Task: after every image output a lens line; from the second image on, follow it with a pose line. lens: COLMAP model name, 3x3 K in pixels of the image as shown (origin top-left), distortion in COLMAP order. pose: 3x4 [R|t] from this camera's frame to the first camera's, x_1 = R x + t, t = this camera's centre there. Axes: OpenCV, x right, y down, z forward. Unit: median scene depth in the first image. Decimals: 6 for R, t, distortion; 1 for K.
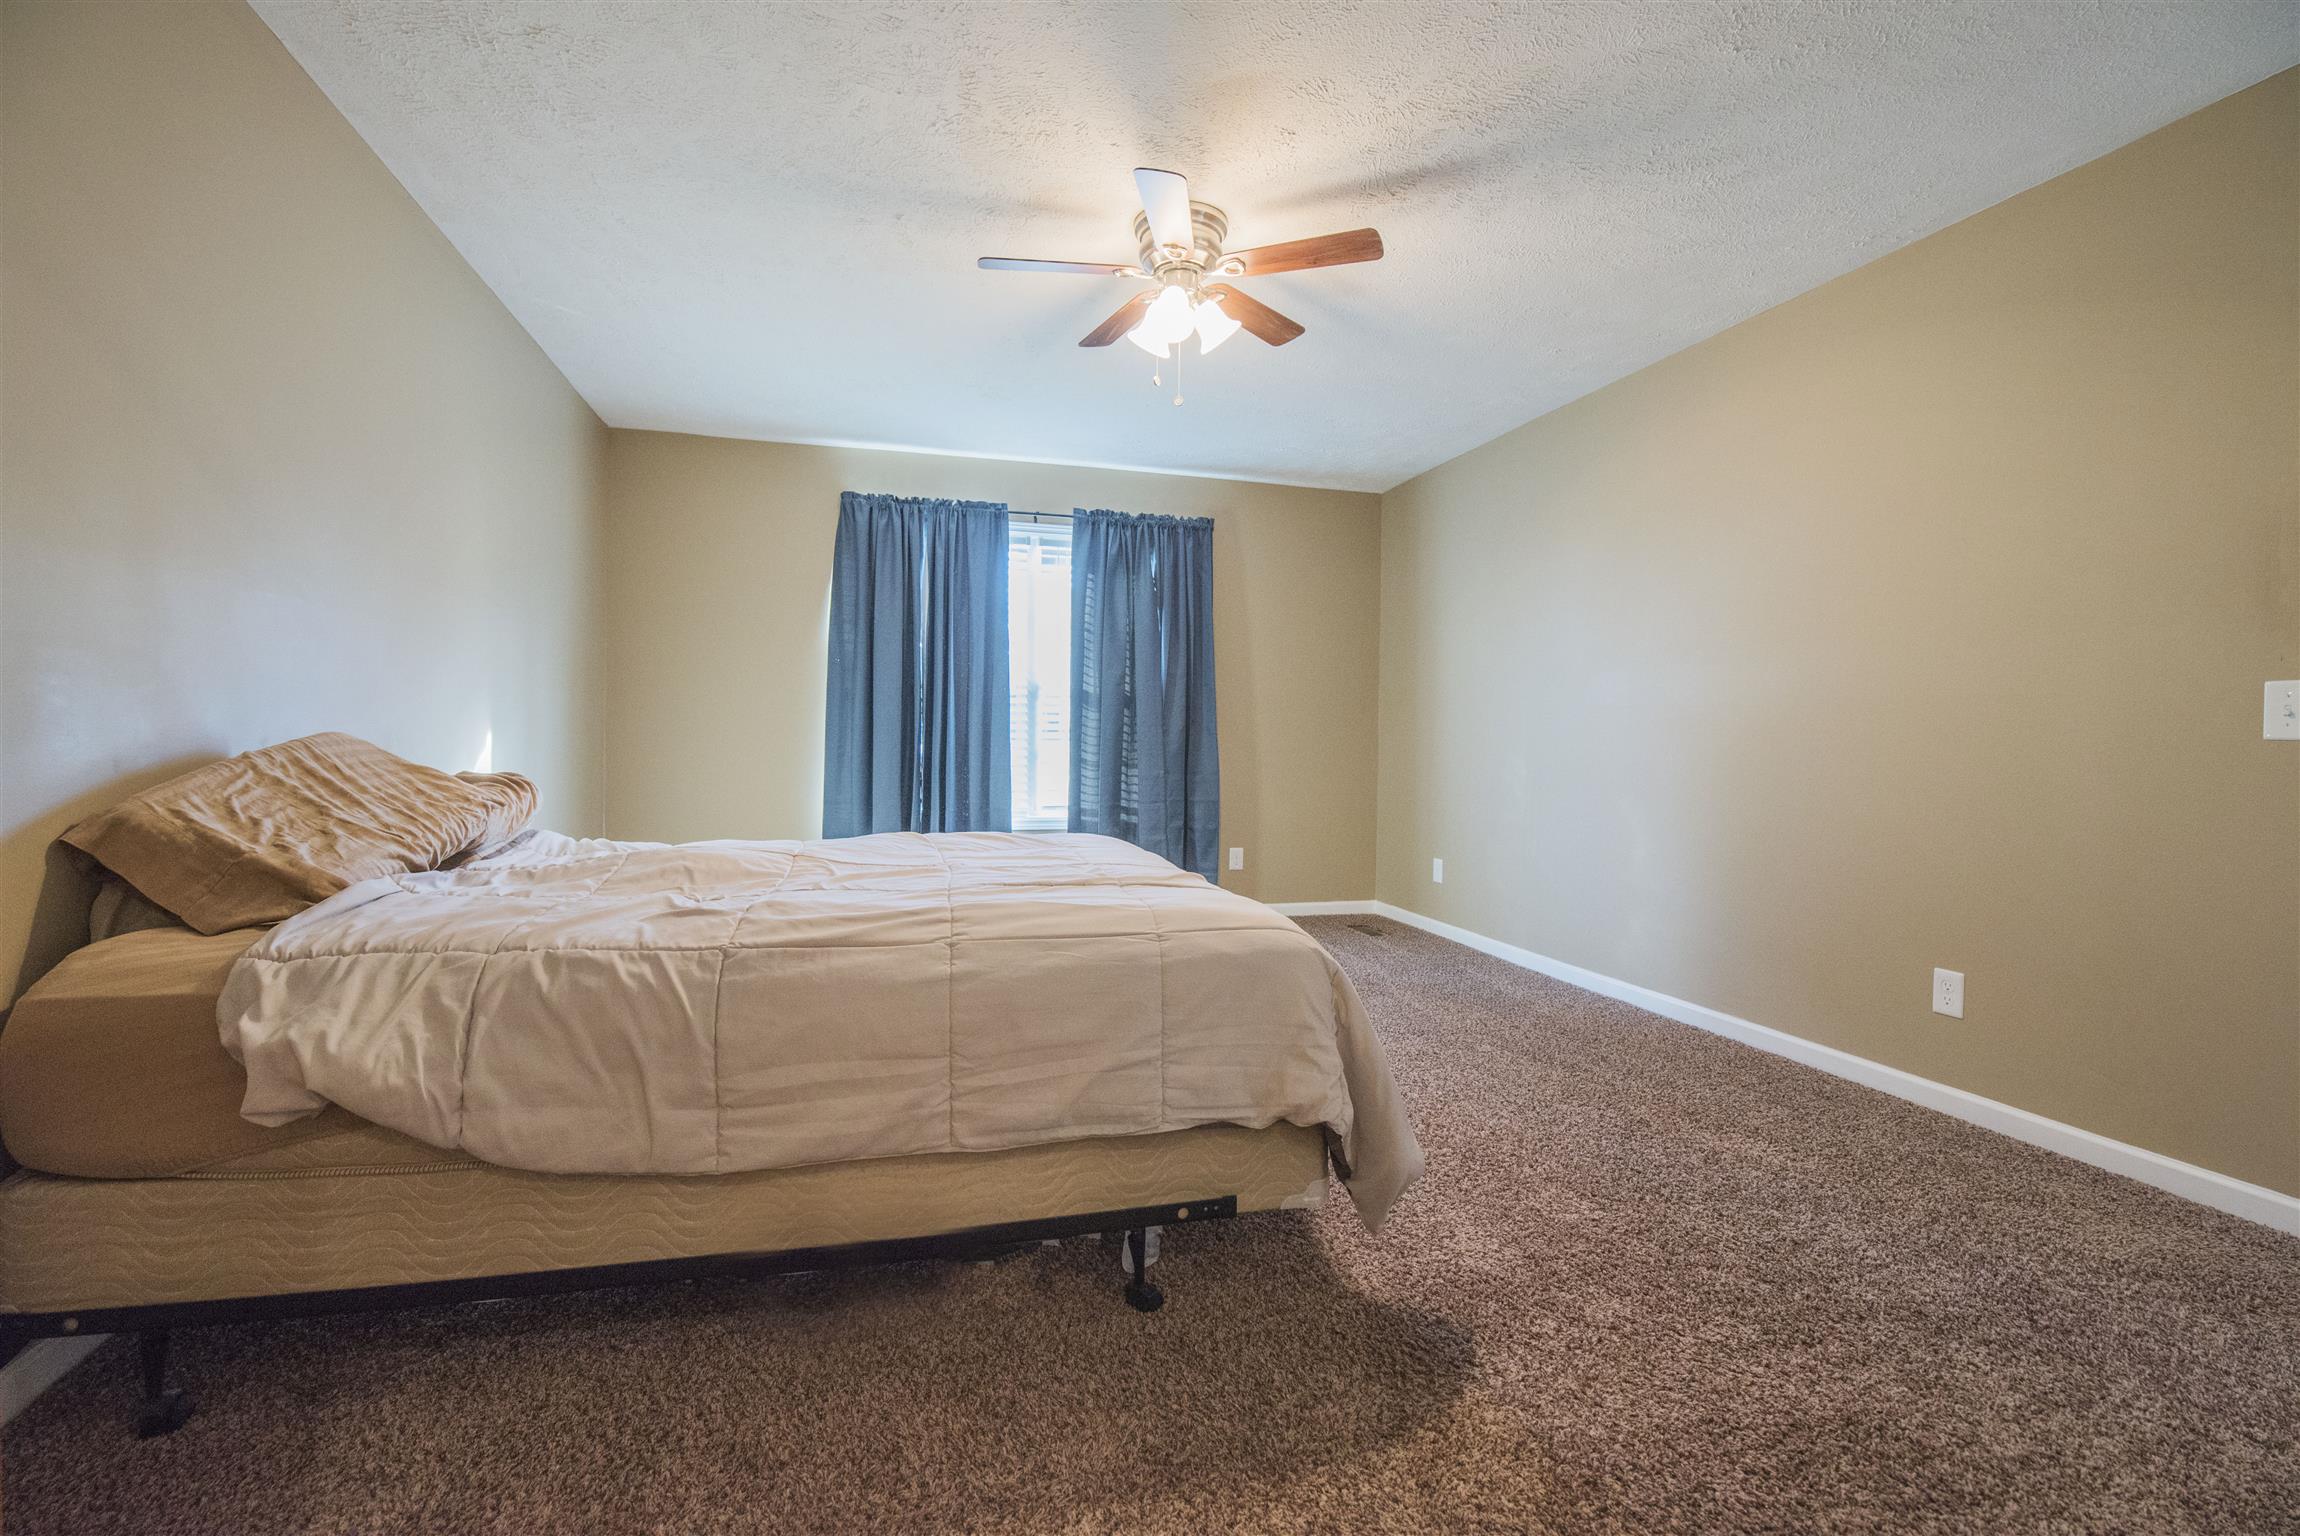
lens RADIAL K [[1054.3, 0, 1144.6], [0, 1054.3, 760.5], [0, 0, 1]] dist [-0.001077, -0.000122]
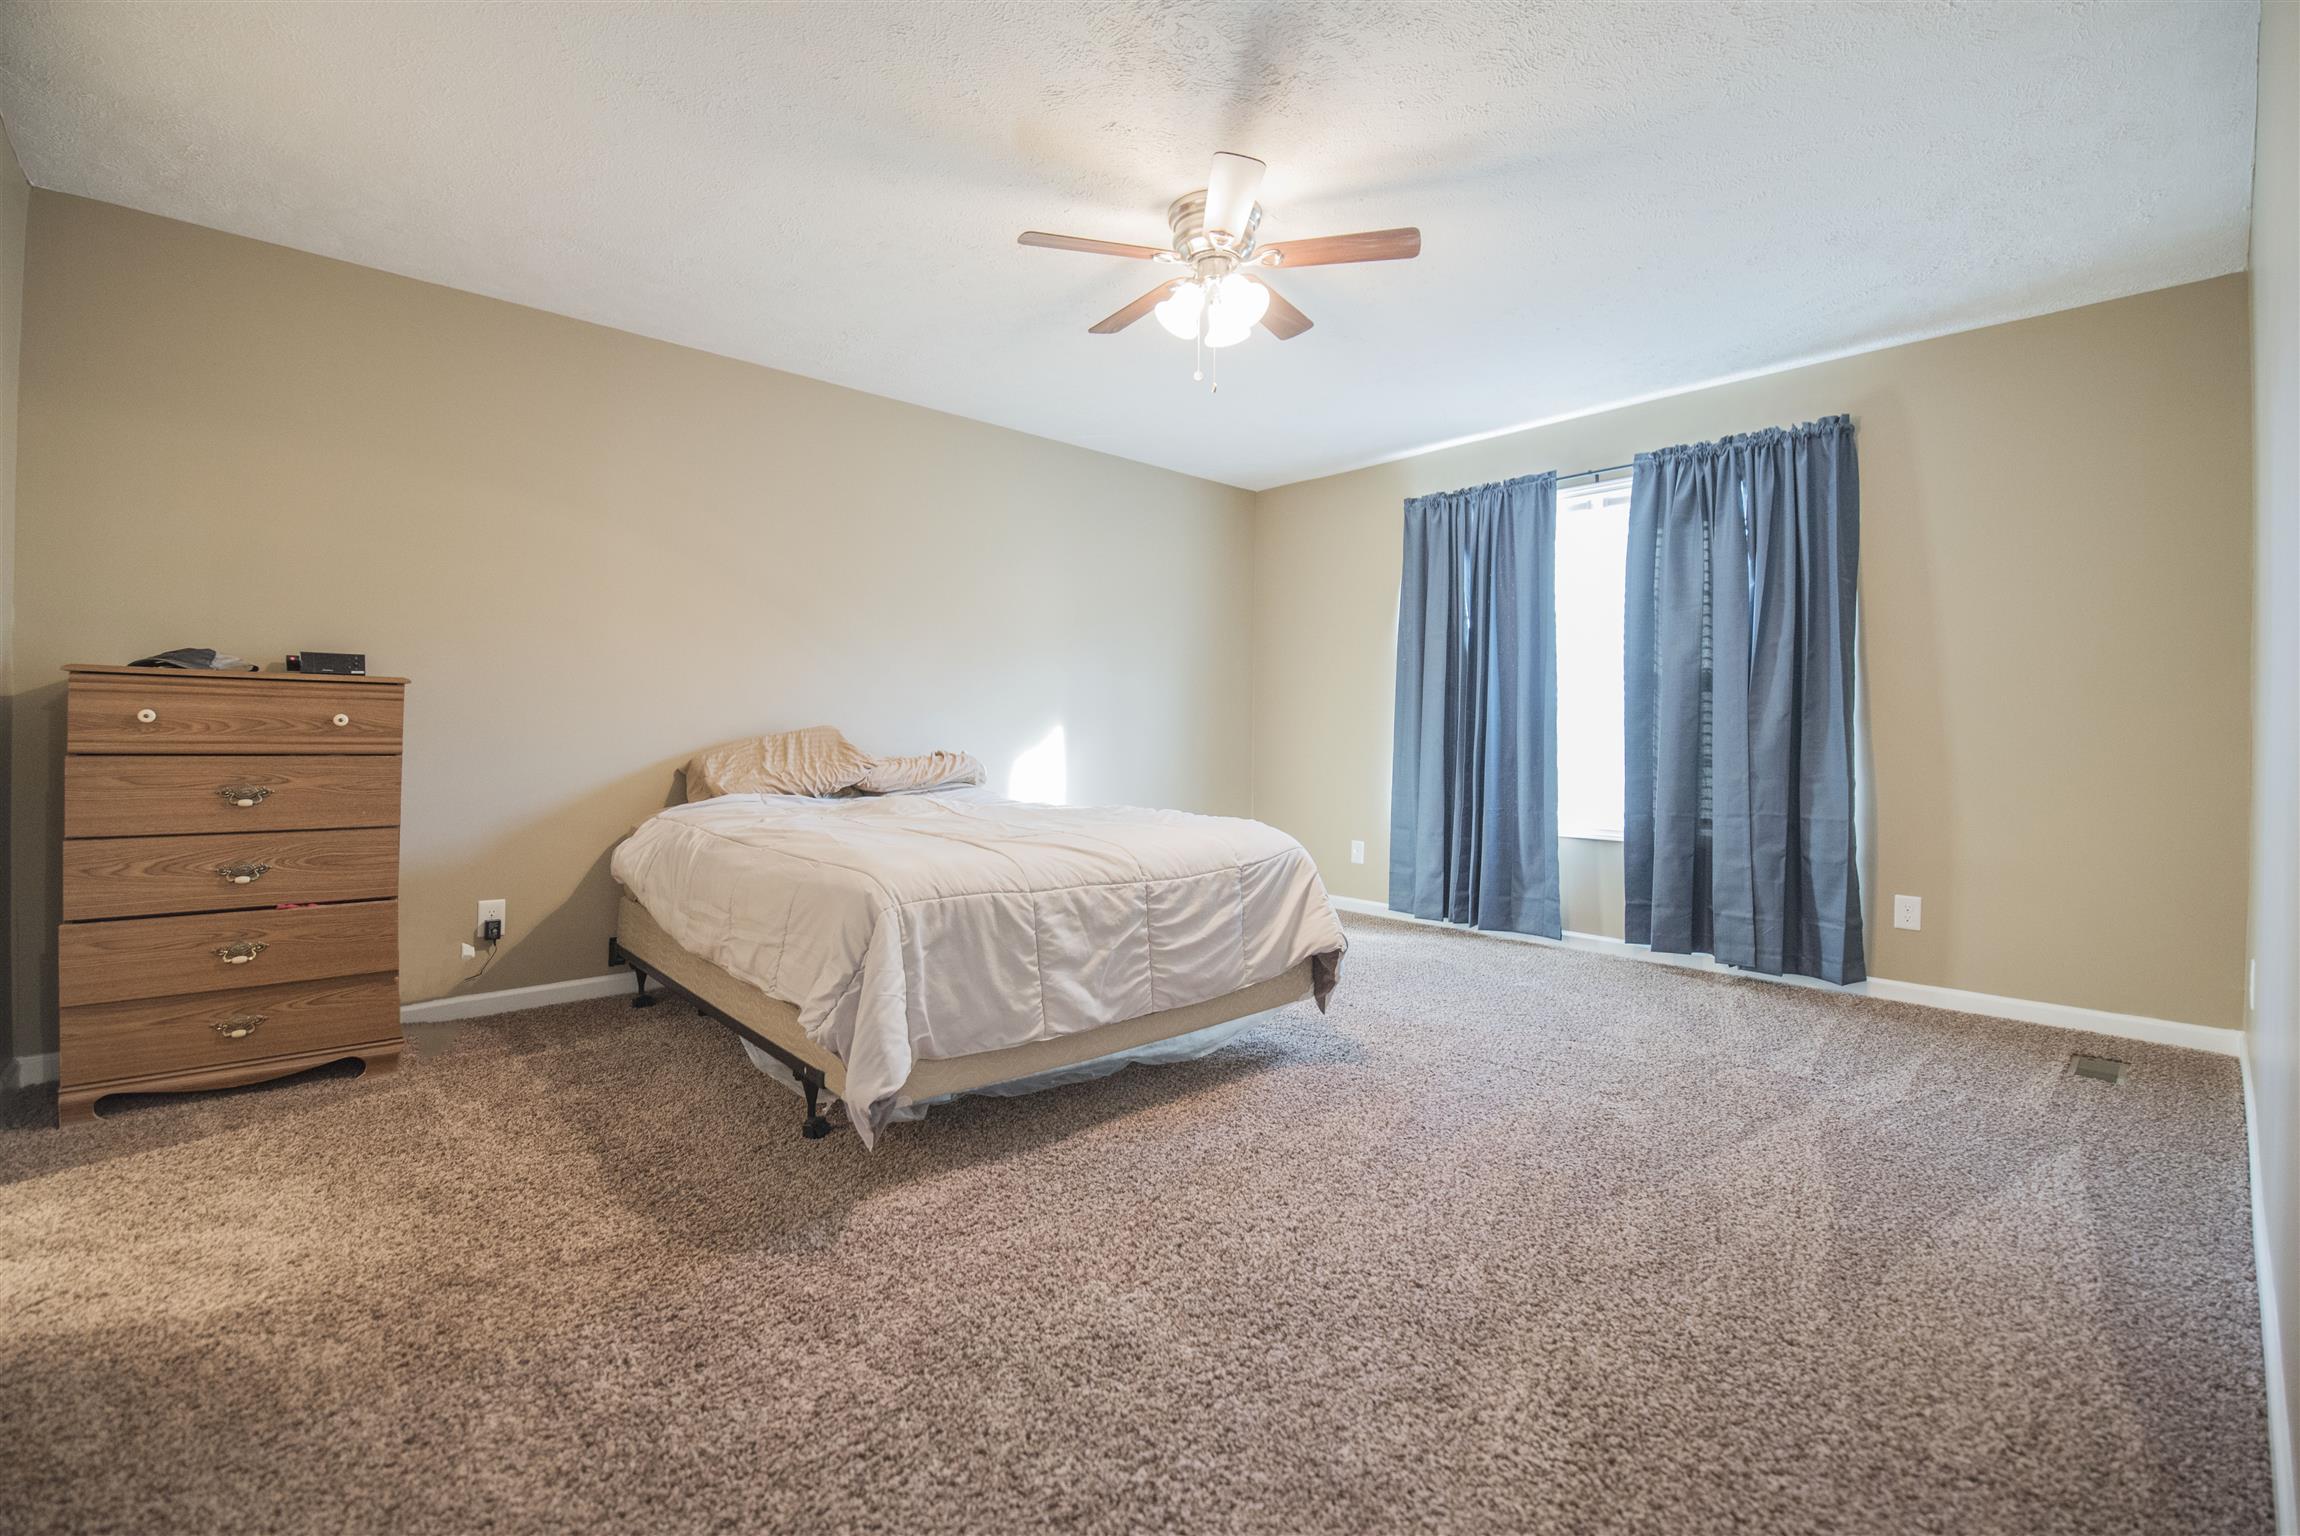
lens RADIAL K [[1054.3, 0, 1144.6], [0, 1054.3, 760.5], [0, 0, 1]] dist [-0.001077, -0.000122]
pose [[0.452725, 0.001732, -0.891648, 0.496708], [-0.026330, 0.999588, -0.011427, 0.020005], [0.891261, 0.028650, 0.452584, 0.289422]]
